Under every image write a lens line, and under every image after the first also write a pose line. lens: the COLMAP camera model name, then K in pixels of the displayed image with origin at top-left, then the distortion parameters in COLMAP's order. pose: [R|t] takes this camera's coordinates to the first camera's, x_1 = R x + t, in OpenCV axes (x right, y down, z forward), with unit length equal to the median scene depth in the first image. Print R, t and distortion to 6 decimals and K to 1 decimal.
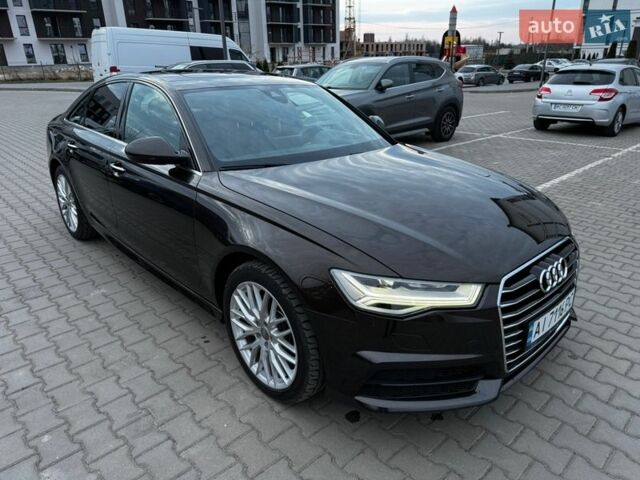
lens RADIAL K [[459.8, 0, 320.0], [0, 459.8, 240.0], [0, 0, 1]] dist [0.019571, -0.007772]
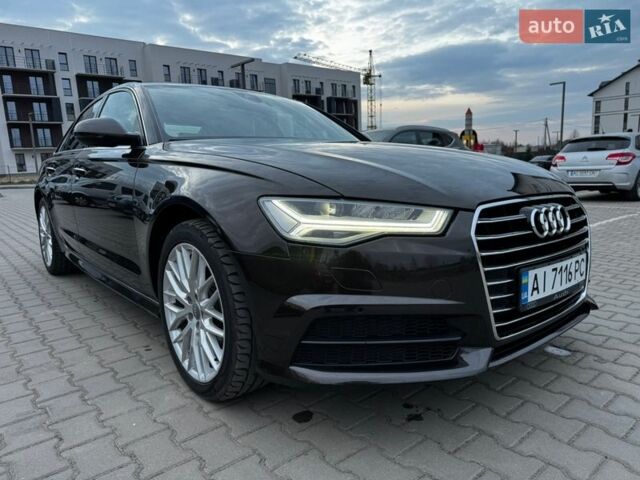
lens RADIAL K [[460.9, 0, 320.0], [0, 460.9, 240.0], [0, 0, 1]] dist [0.002888, 0.001726]
pose [[0.997998, -0.017435, -0.060794, 0.148423], [0.003976, 0.976647, -0.214812, 0.257037], [0.063119, 0.214141, 0.974761, 0.198293]]
